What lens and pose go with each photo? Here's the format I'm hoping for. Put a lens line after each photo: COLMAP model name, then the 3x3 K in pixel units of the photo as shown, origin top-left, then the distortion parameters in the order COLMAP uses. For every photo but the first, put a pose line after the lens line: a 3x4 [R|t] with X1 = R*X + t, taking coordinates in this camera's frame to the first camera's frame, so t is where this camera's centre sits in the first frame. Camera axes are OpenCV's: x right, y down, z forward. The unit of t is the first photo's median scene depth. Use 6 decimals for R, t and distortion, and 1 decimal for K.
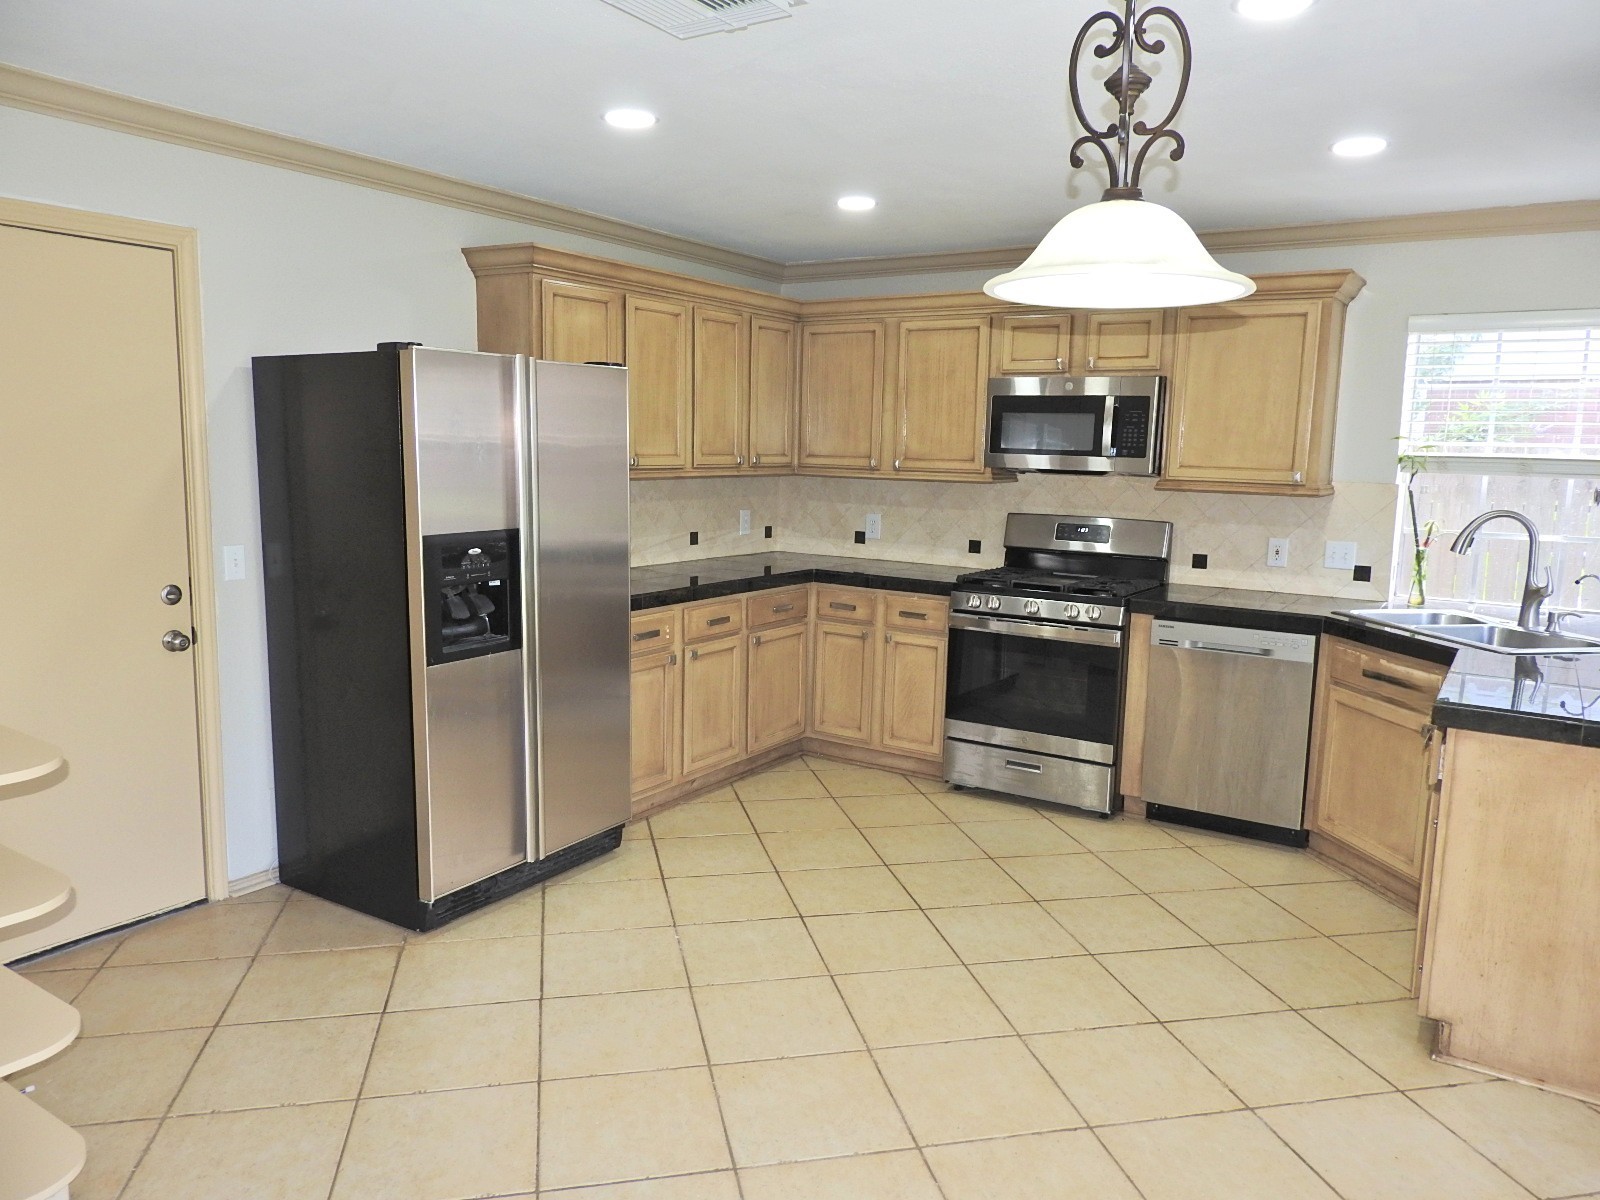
lens RADIAL K [[1137.2, 0, 776.5], [0, 1137.2, 600.3], [0, 0, 1]] dist [0.004287, -0.000108]
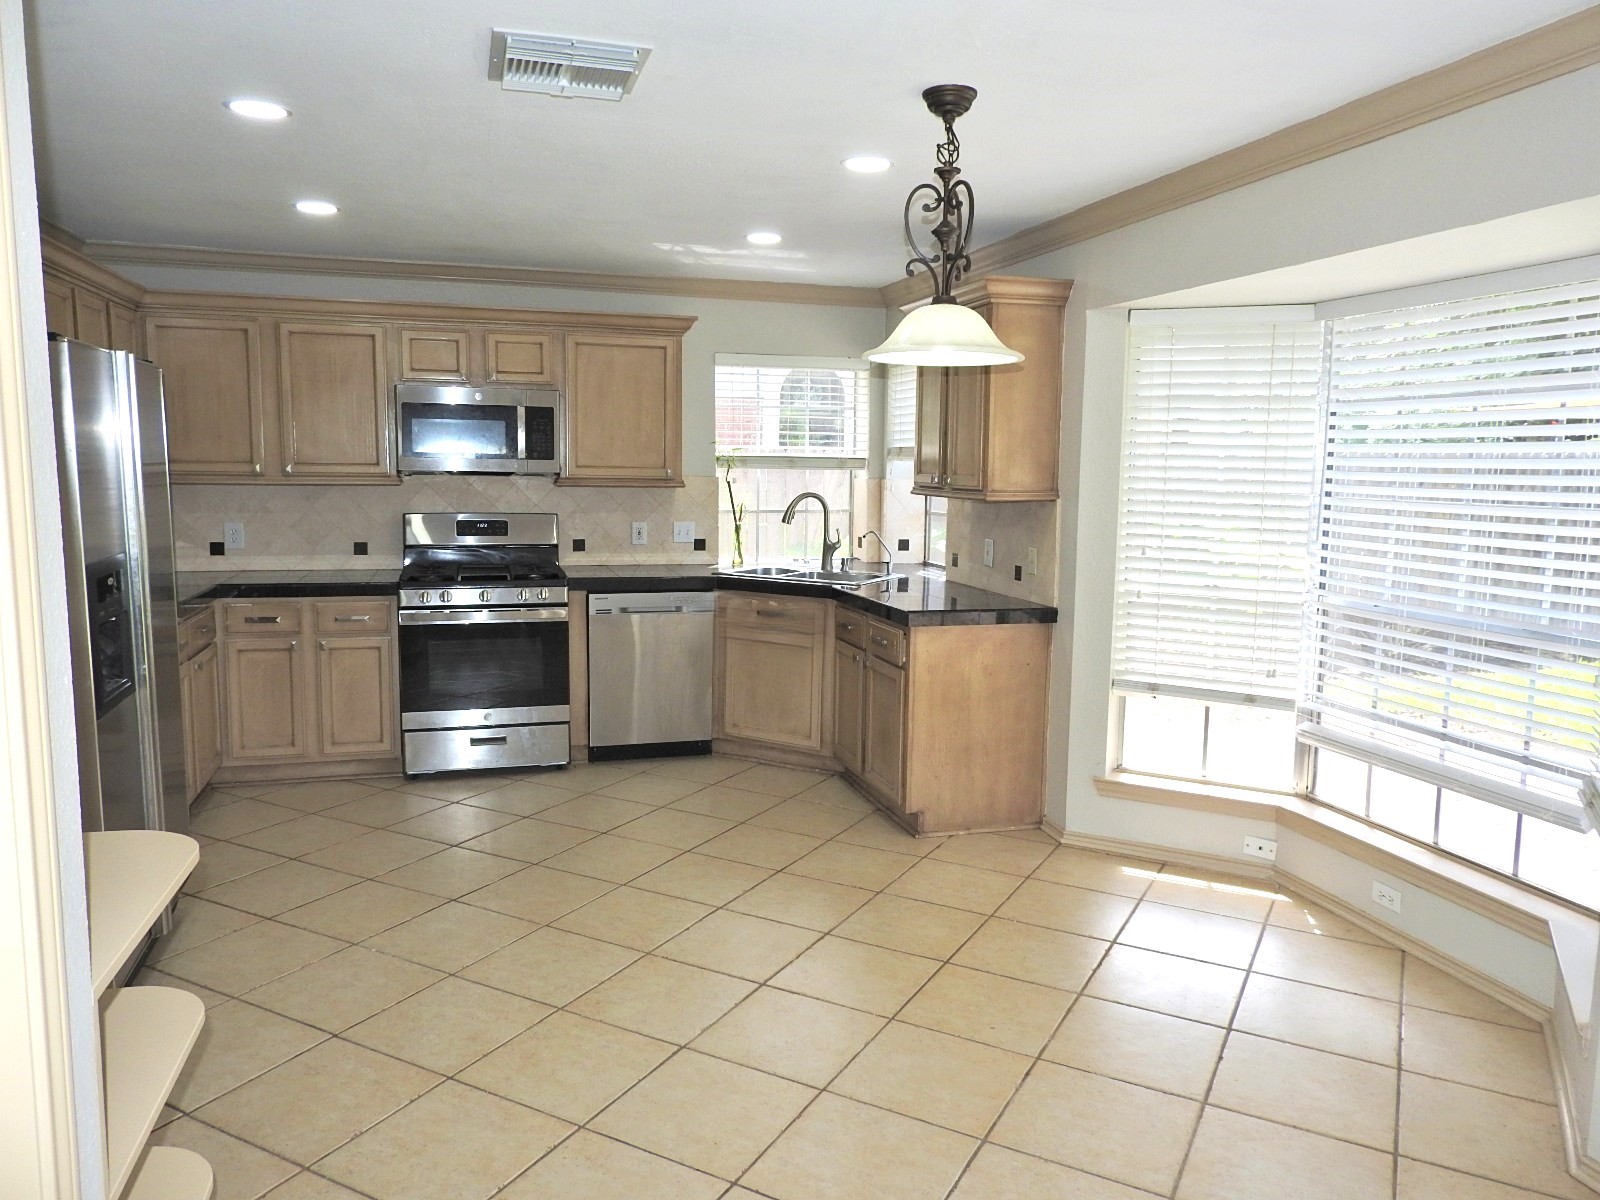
lens RADIAL K [[1139.6, 0, 800.6], [0, 1139.6, 600.9], [0, 0, 1]] dist [0.006333, -0.001127]
pose [[0.653190, -0.106373, 0.749685, -0.422637], [0.105055, 0.993239, 0.049398, -0.012068], [-0.749871, 0.046492, 0.659949, 0.038932]]
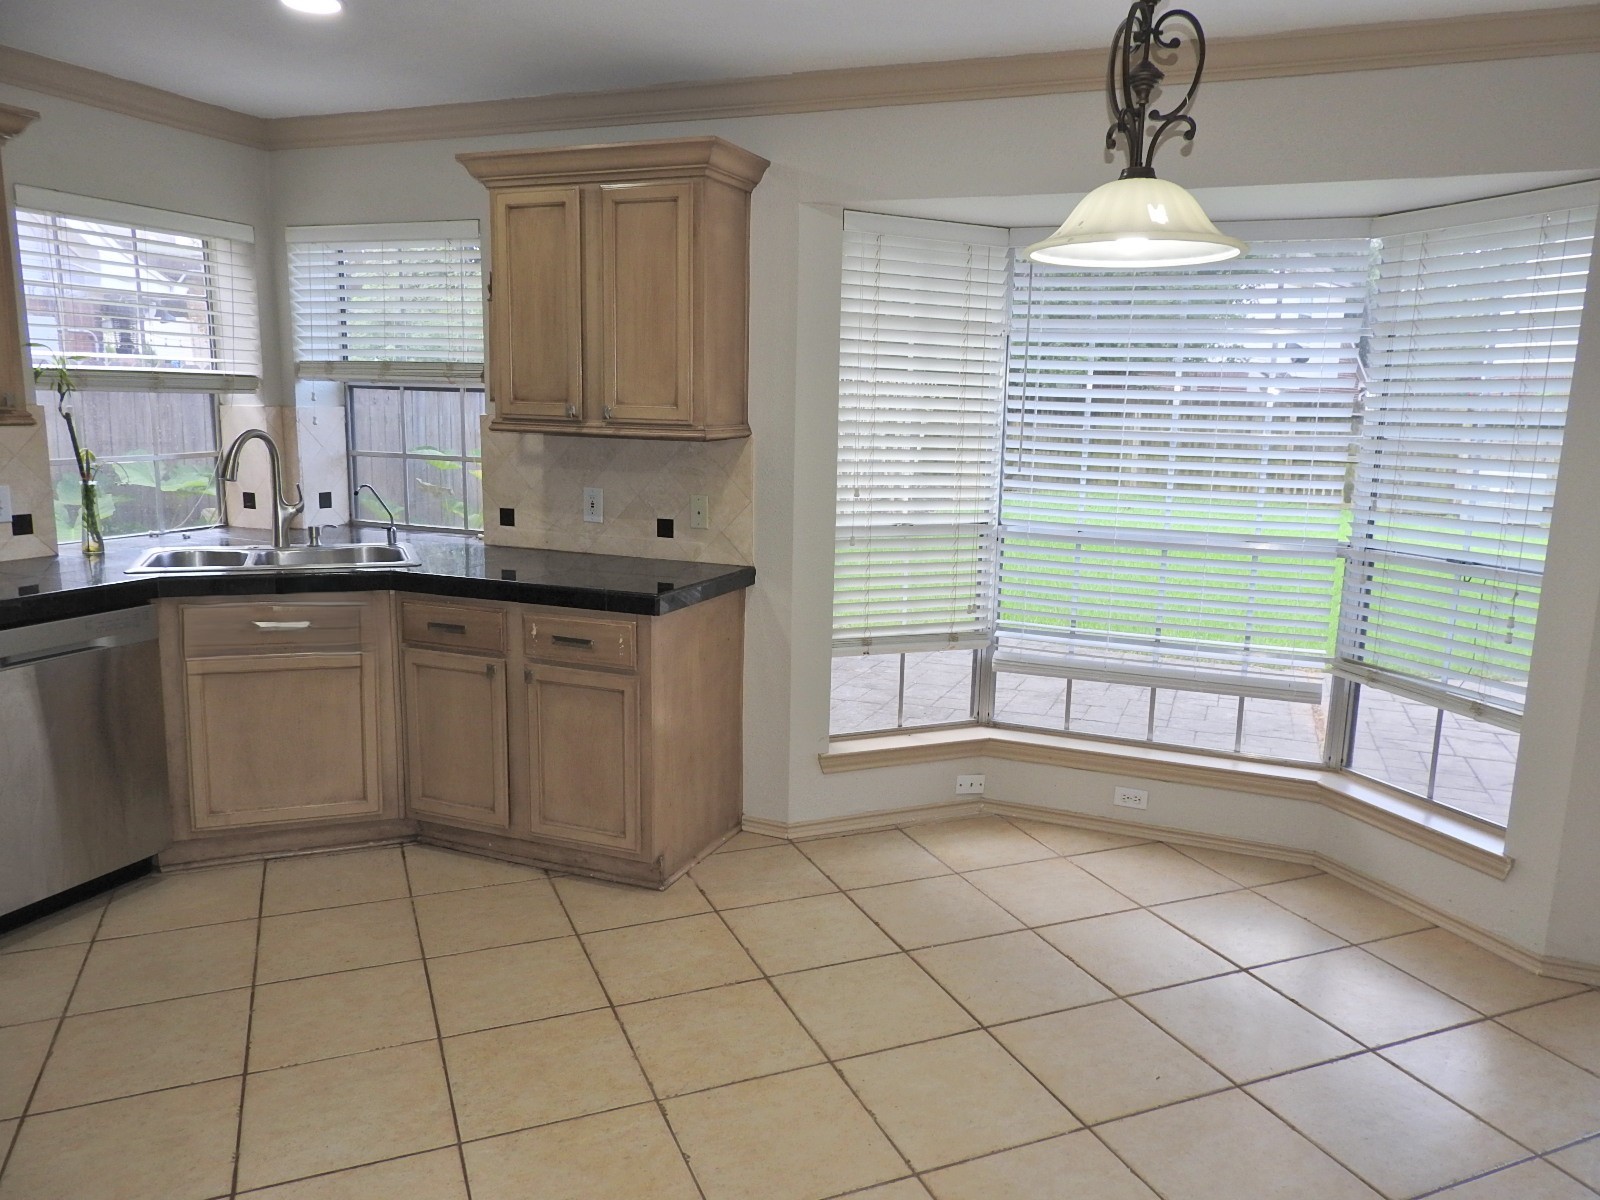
lens RADIAL K [[1139.6, 0, 800.6], [0, 1139.6, 600.9], [0, 0, 1]] dist [0.006333, -0.001127]
pose [[-0.178659, -0.200658, 0.963233, -0.336000], [0.109798, 0.968803, 0.222183, -0.089285], [-0.977766, 0.145456, -0.151053, 0.627573]]
